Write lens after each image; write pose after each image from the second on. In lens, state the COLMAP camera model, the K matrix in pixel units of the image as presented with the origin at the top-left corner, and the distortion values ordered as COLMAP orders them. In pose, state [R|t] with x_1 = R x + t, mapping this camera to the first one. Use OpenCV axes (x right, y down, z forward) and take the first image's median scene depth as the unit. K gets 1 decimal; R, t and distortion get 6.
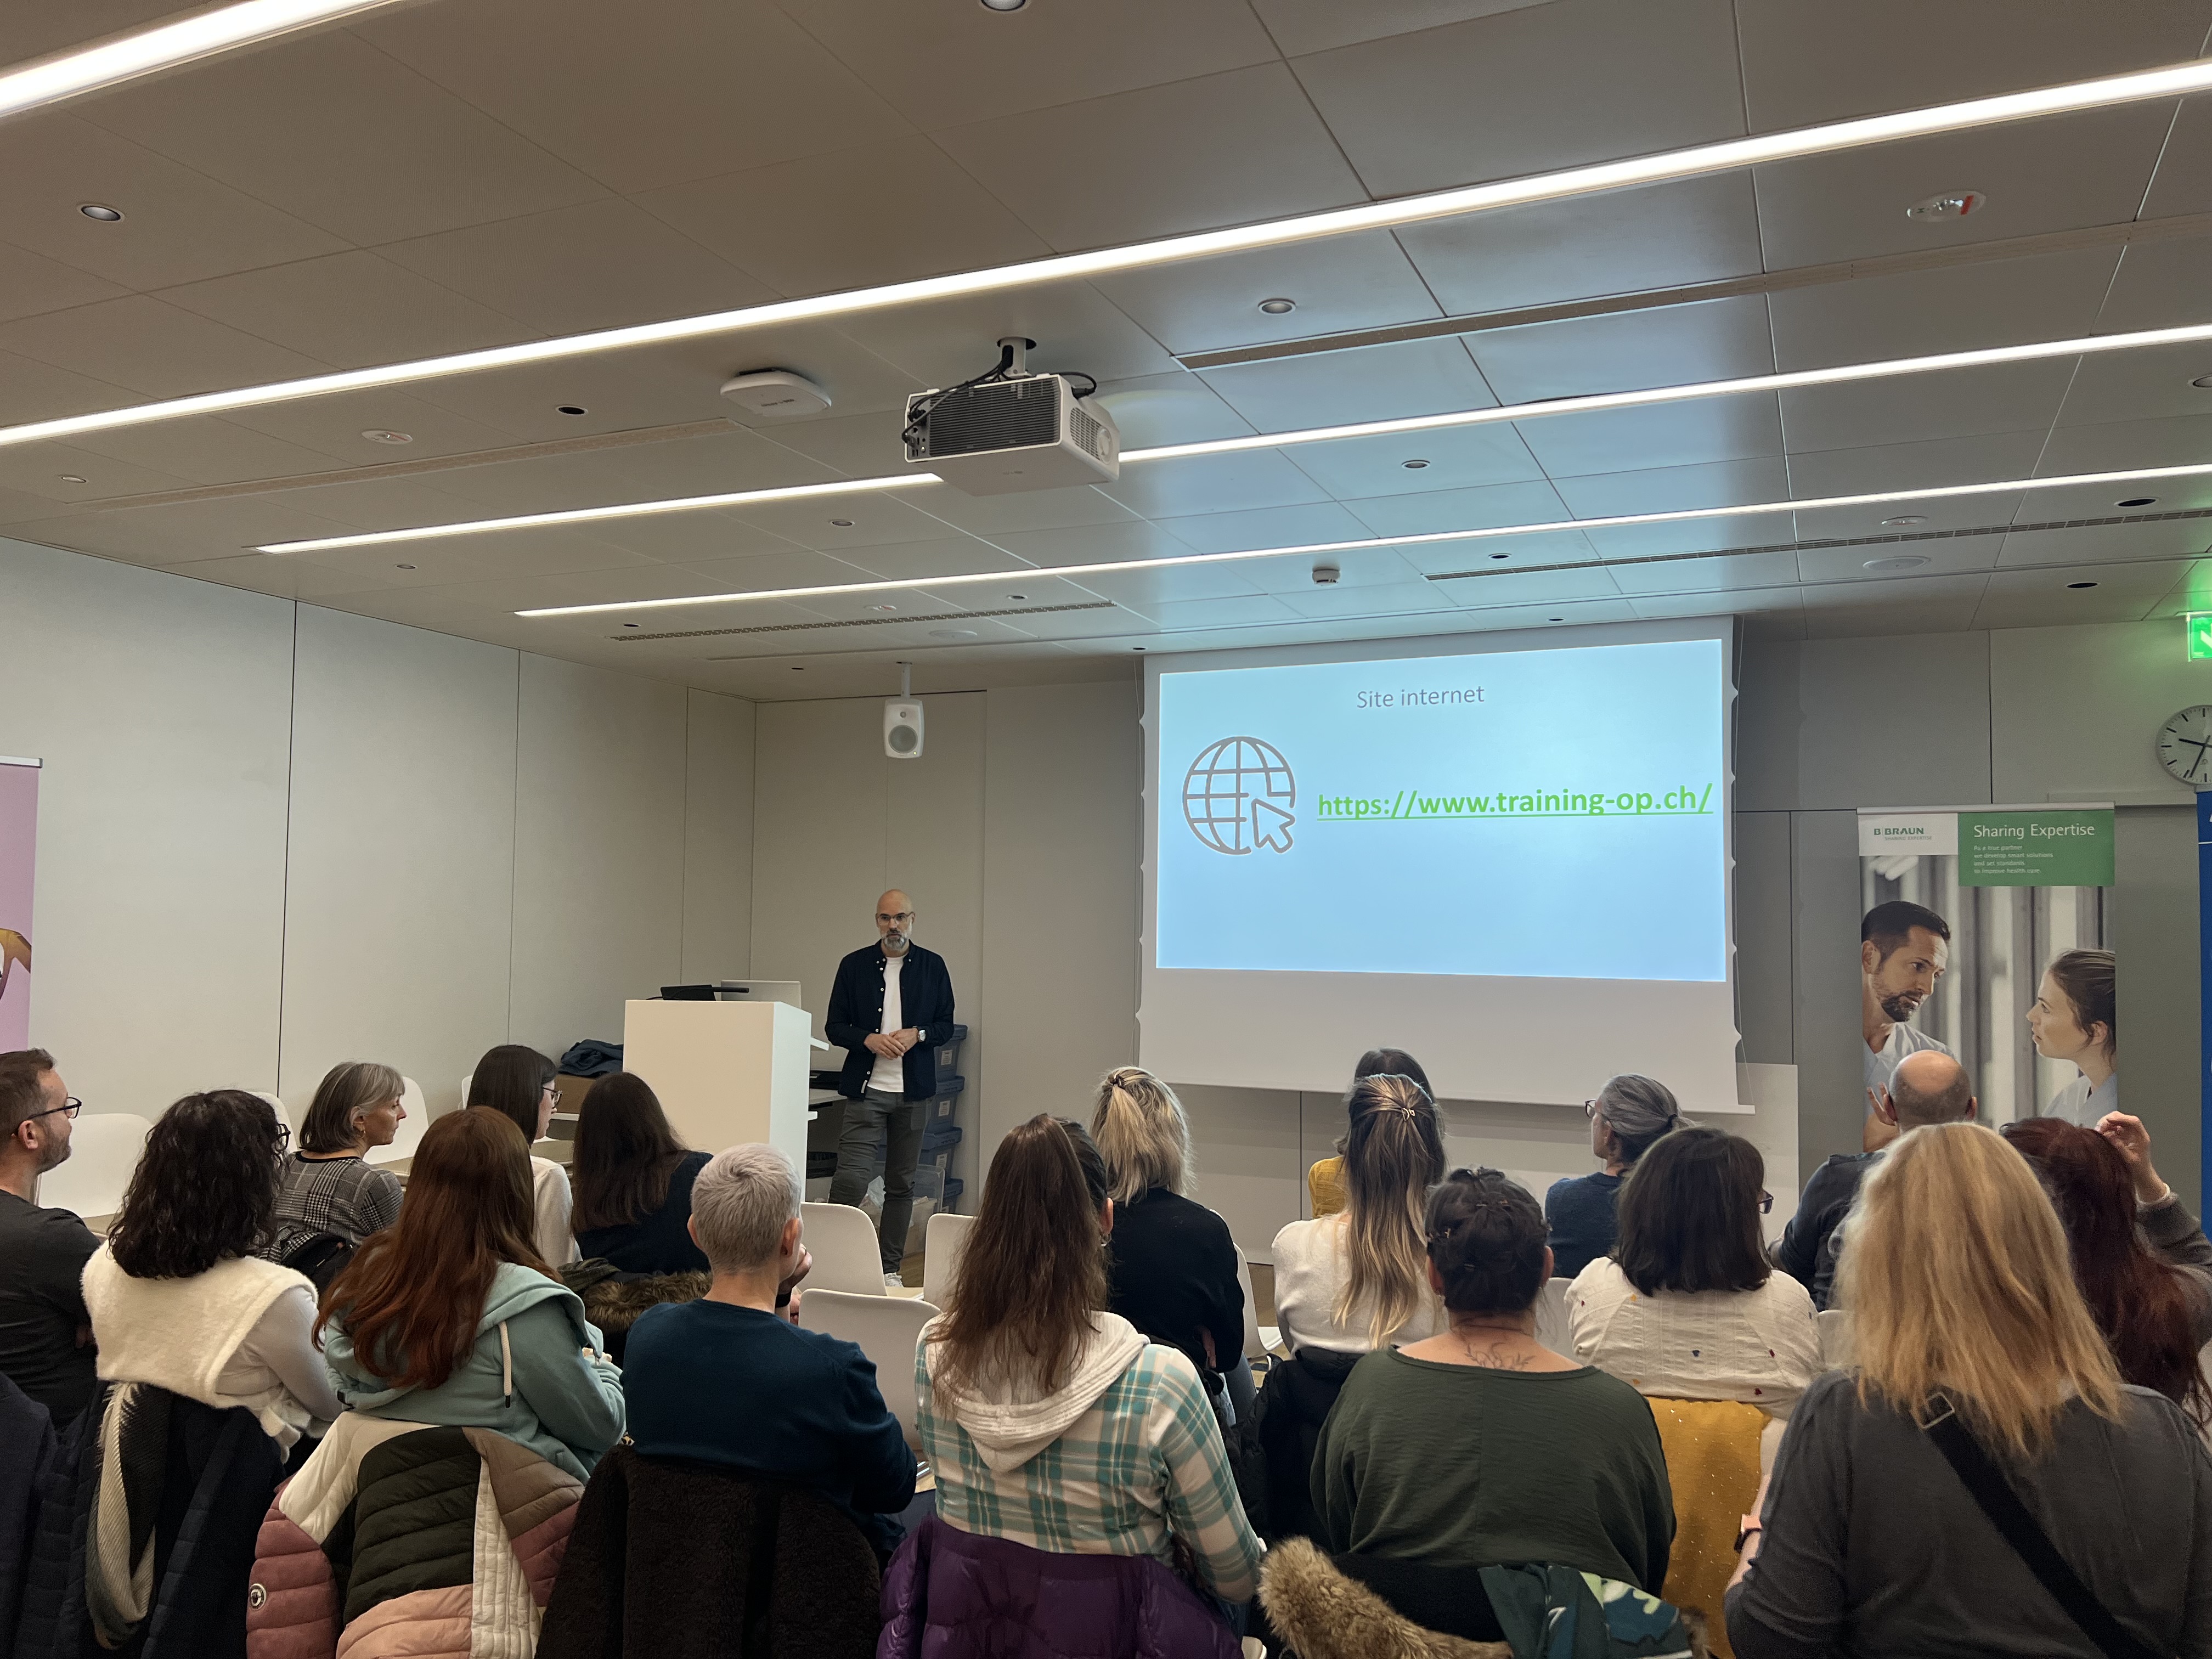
lens RADIAL K [[1654.4, 0, 1107.5], [0, 1654.4, 825.8], [0, 0, 1]] dist [0.010637, 0.002181]
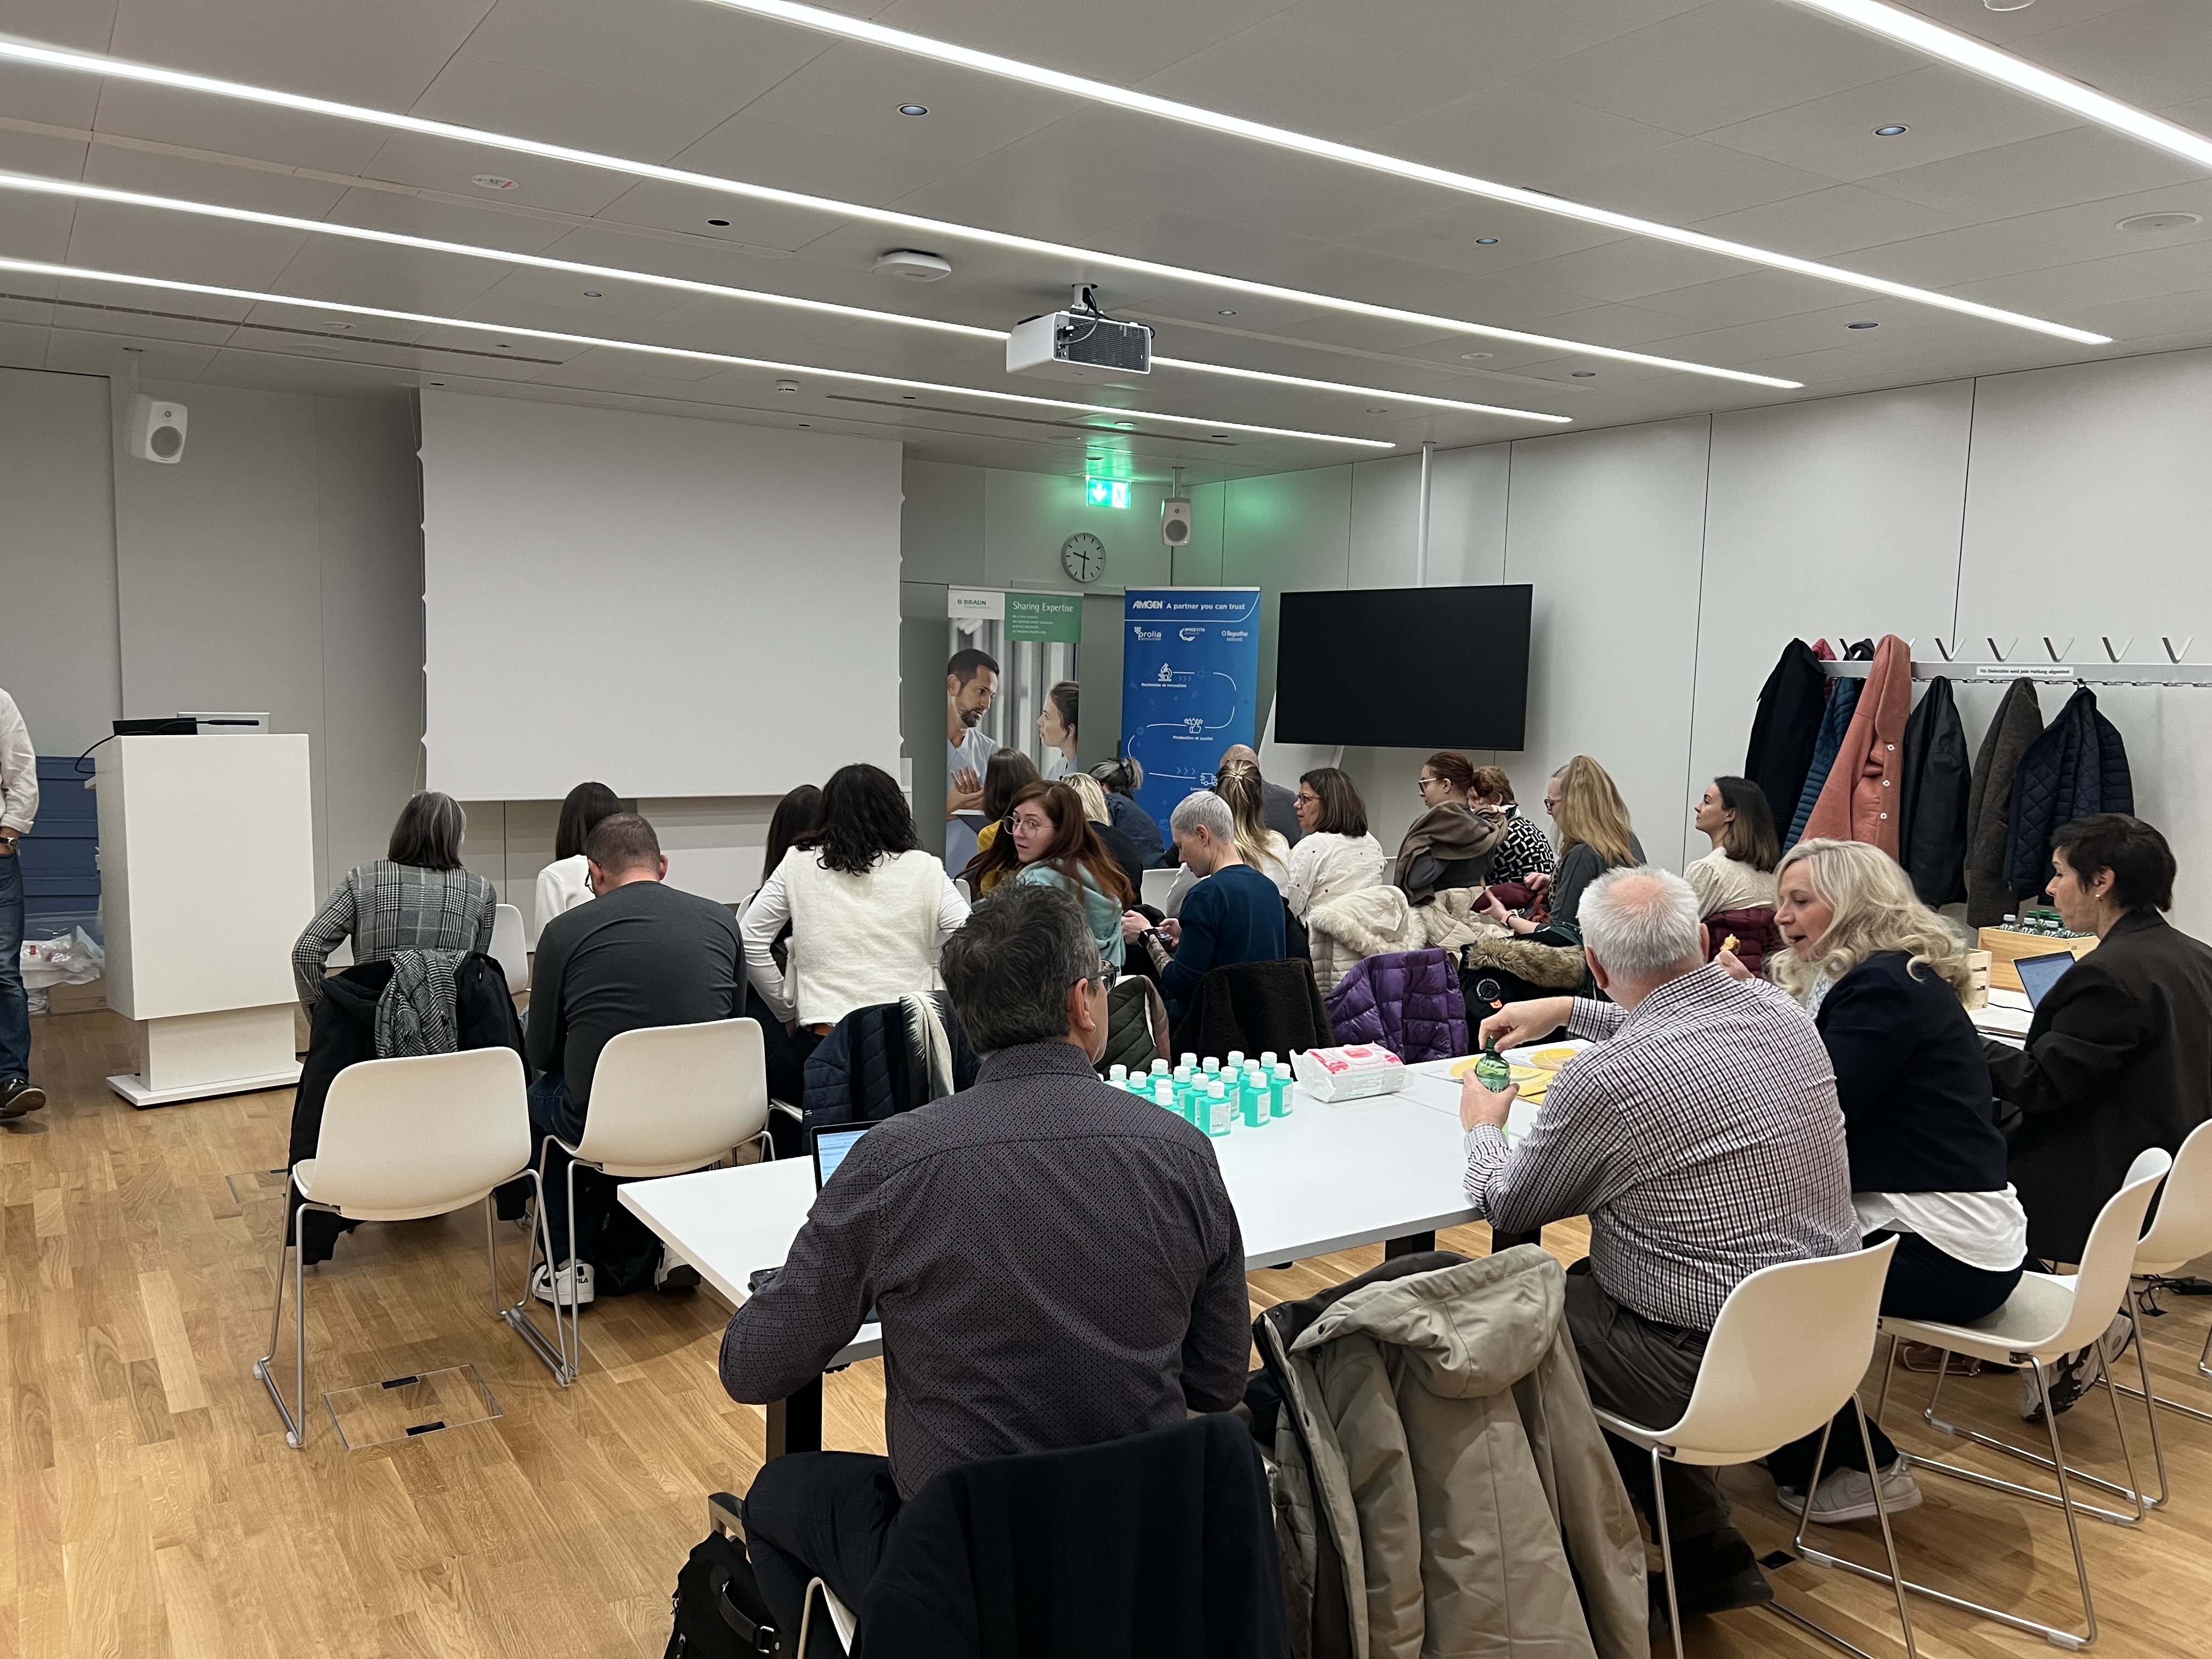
lens RADIAL K [[1654.4, 0, 1106.5], [0, 1654.4, 838.3], [0, 0, 1]] dist [0.010637, 0.002181]
pose [[0.532643, -0.079710, 0.842578, -0.766412], [-0.074017, 0.987353, 0.140197, -0.004976], [-0.843097, -0.137041, 0.520007, 0.080349]]
